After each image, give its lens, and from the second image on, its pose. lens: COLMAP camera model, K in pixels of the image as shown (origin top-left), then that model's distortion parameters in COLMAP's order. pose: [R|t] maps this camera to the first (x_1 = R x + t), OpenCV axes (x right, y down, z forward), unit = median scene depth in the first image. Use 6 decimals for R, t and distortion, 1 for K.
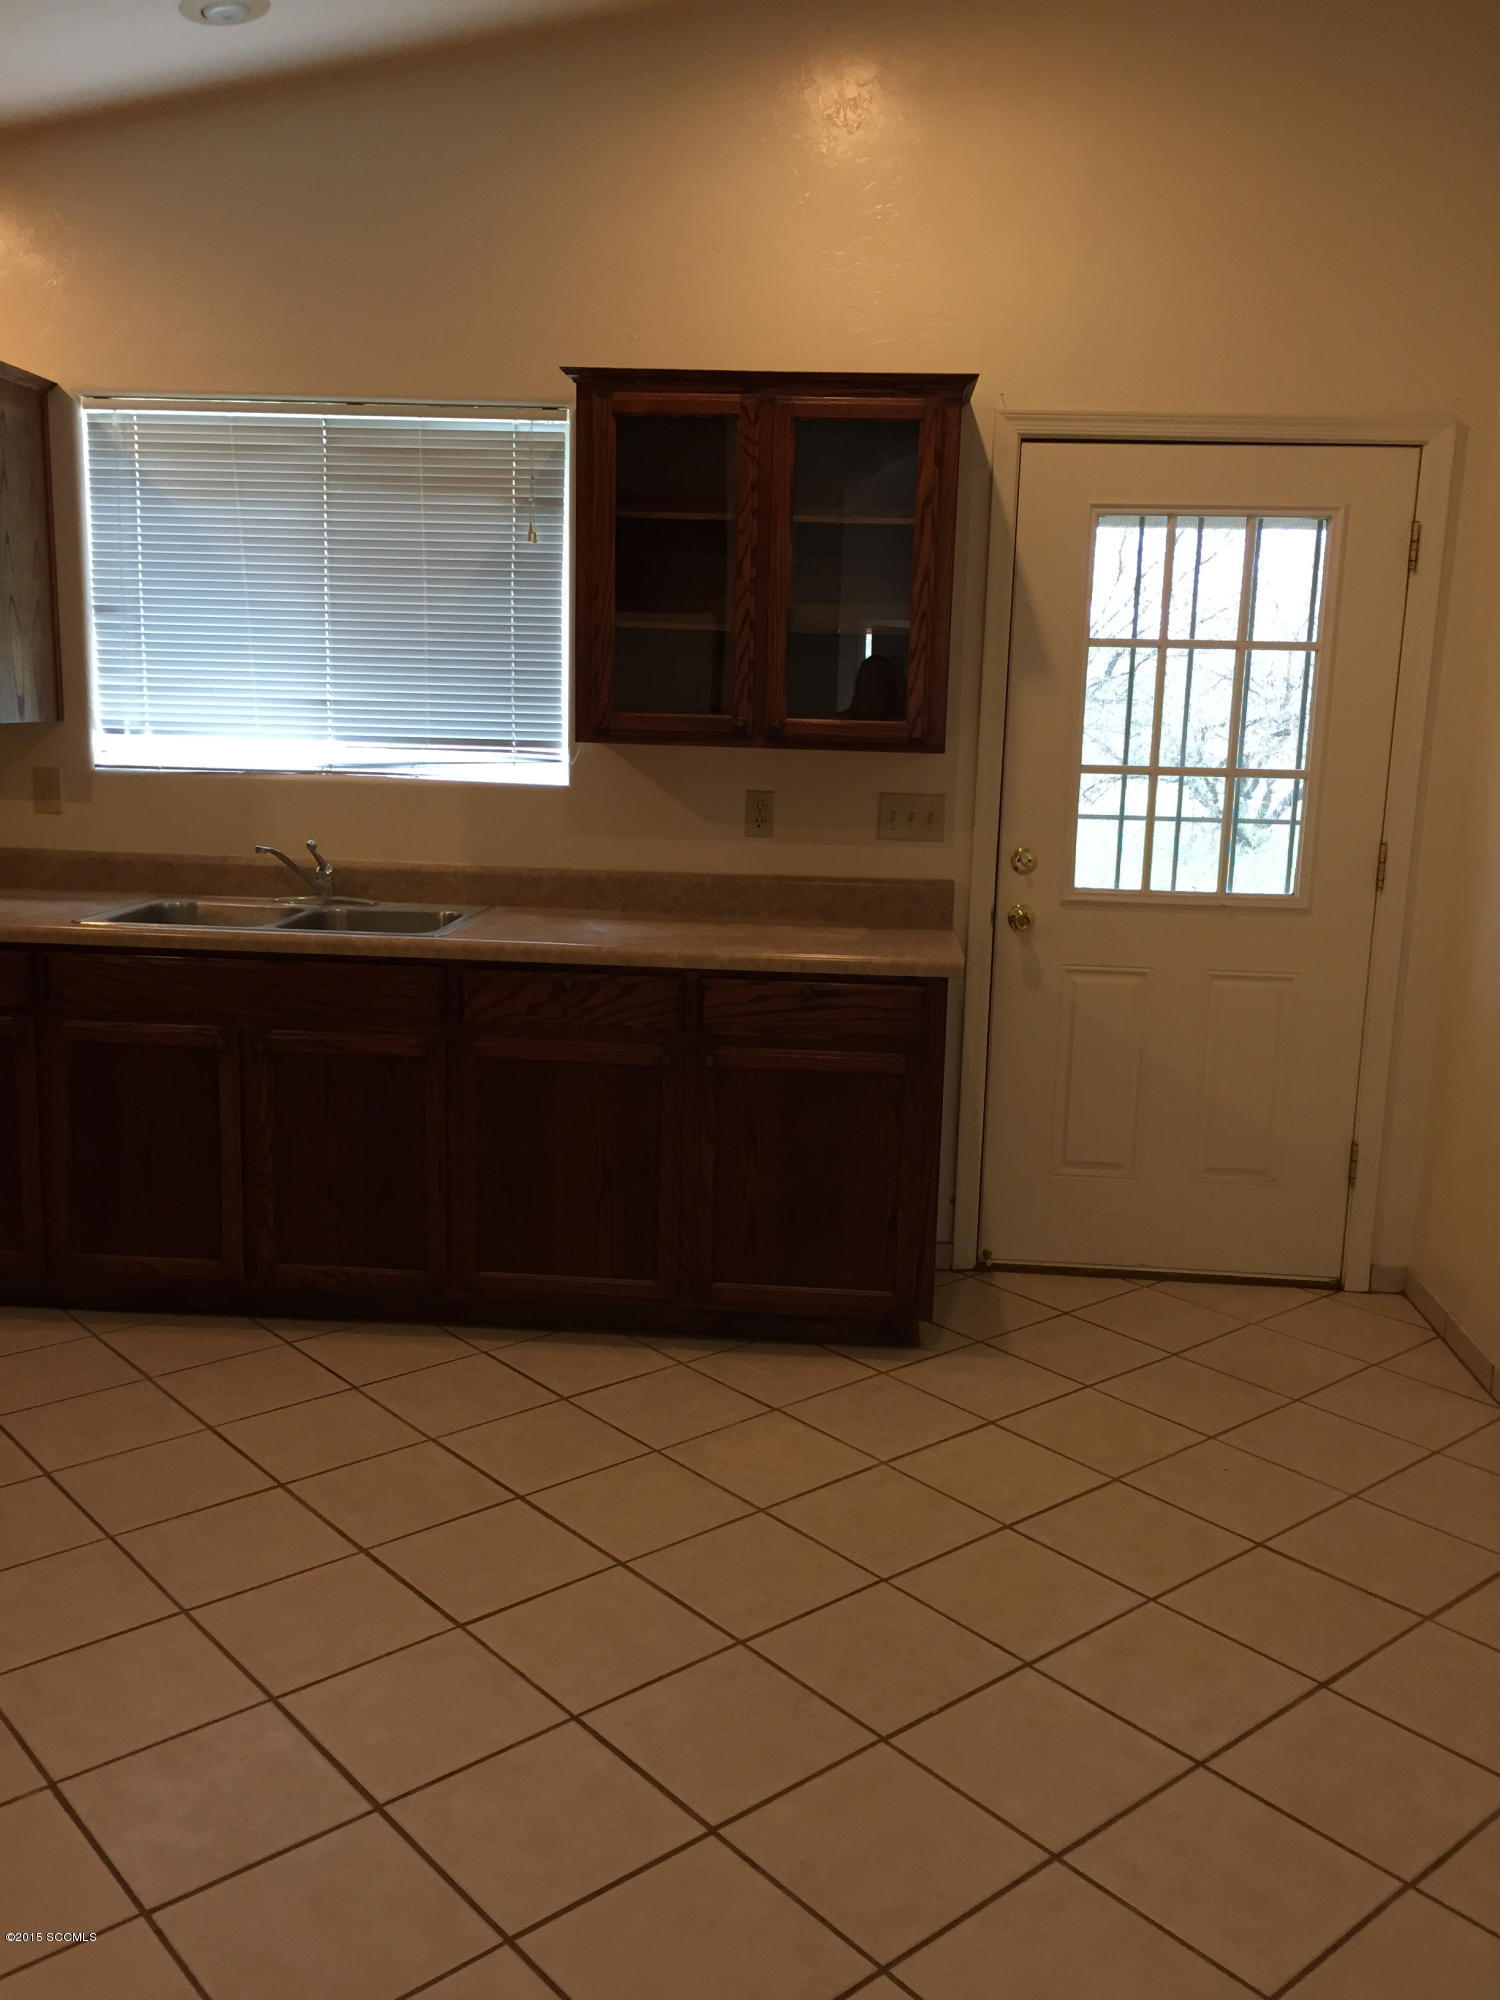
lens RADIAL K [[1699.6, 0, 750.0], [0, 1699.6, 1000.0], [0, 0, 1]] dist [0.076219, -0.104451]
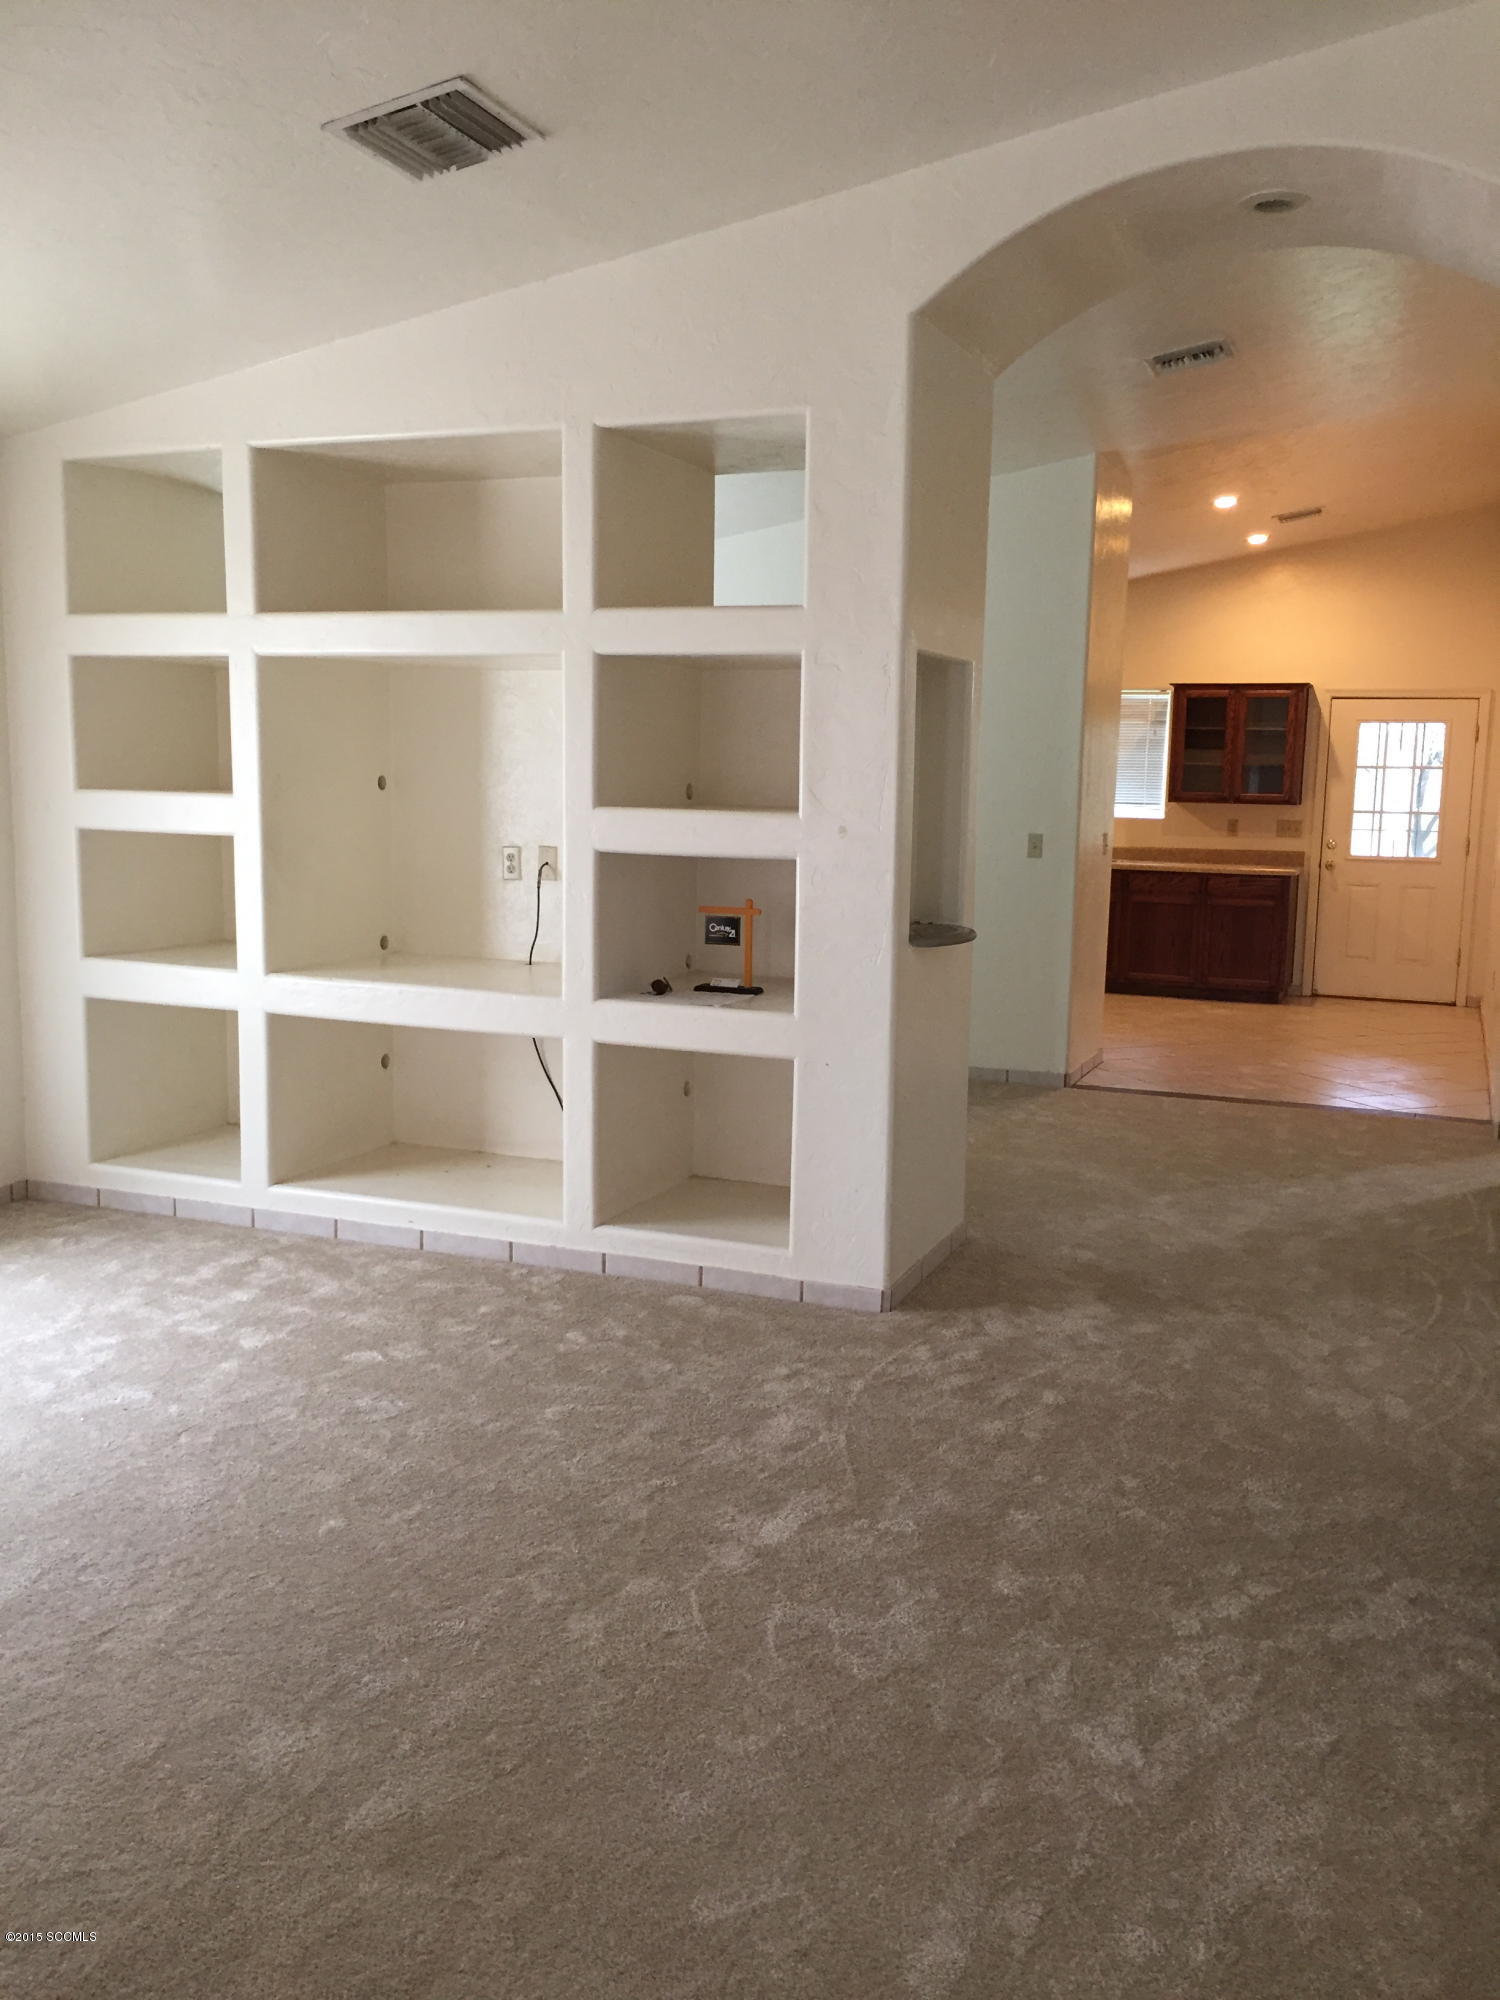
lens RADIAL K [[1699.6, 0, 750.0], [0, 1699.6, 1000.0], [0, 0, 1]] dist [0.076219, -0.104451]
pose [[0.949437, 0.032876, -0.312233, 0.141909], [-0.049815, 0.997679, -0.046428, 0.353477], [0.309981, 0.059634, 0.948870, -1.961143]]
